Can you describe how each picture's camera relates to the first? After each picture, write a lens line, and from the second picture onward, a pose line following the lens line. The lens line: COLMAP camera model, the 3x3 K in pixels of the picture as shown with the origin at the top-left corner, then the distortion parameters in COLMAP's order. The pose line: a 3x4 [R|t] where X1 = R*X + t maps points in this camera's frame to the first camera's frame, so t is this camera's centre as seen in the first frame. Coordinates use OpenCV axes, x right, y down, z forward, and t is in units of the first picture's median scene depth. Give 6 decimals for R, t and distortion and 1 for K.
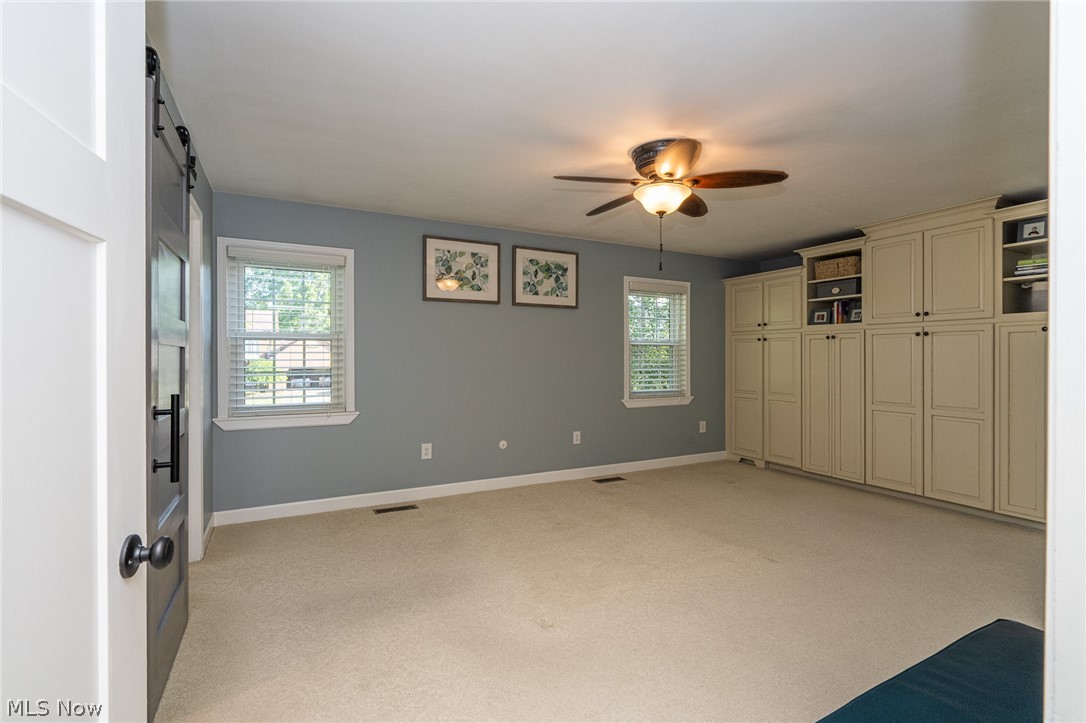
lens RADIAL K [[498.7, 0, 541.7], [0, 498.7, 358.1], [0, 0, 1]] dist [0.001650, 0.000639]
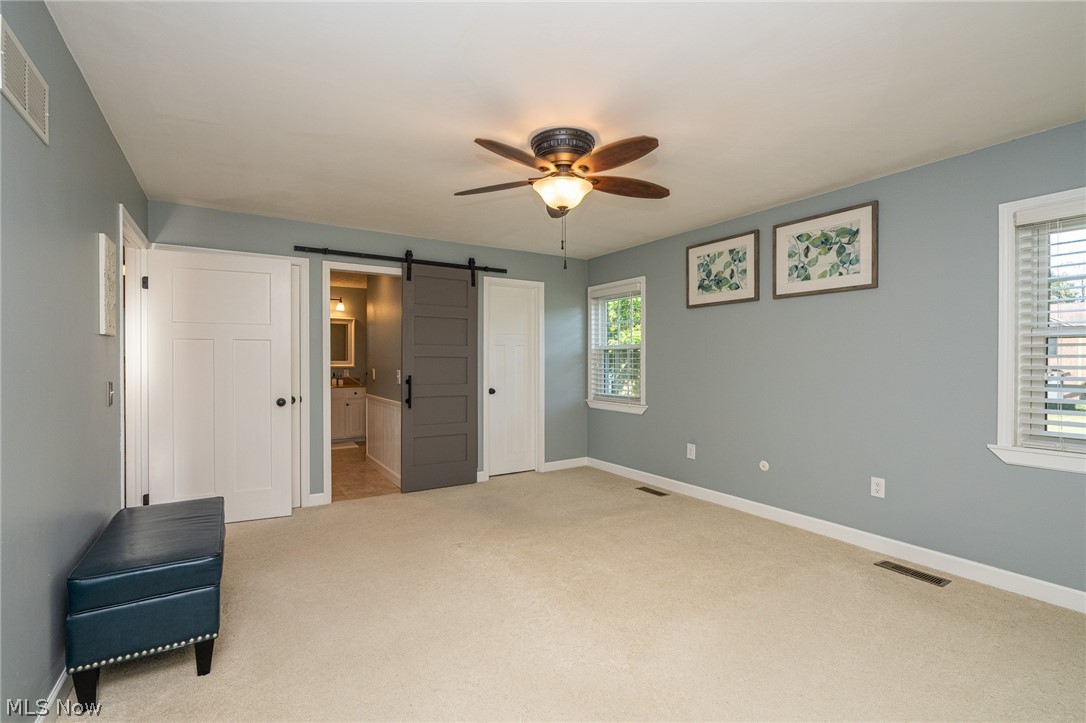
lens RADIAL K [[498.7, 0, 541.6], [0, 498.7, 362.1], [0, 0, 1]] dist [0.001650, 0.000639]
pose [[0.076900, 0.003154, -0.997034, 0.731053], [-0.000530, 0.999995, 0.003122, -0.004405], [0.997039, 0.000288, 0.076902, 0.555832]]
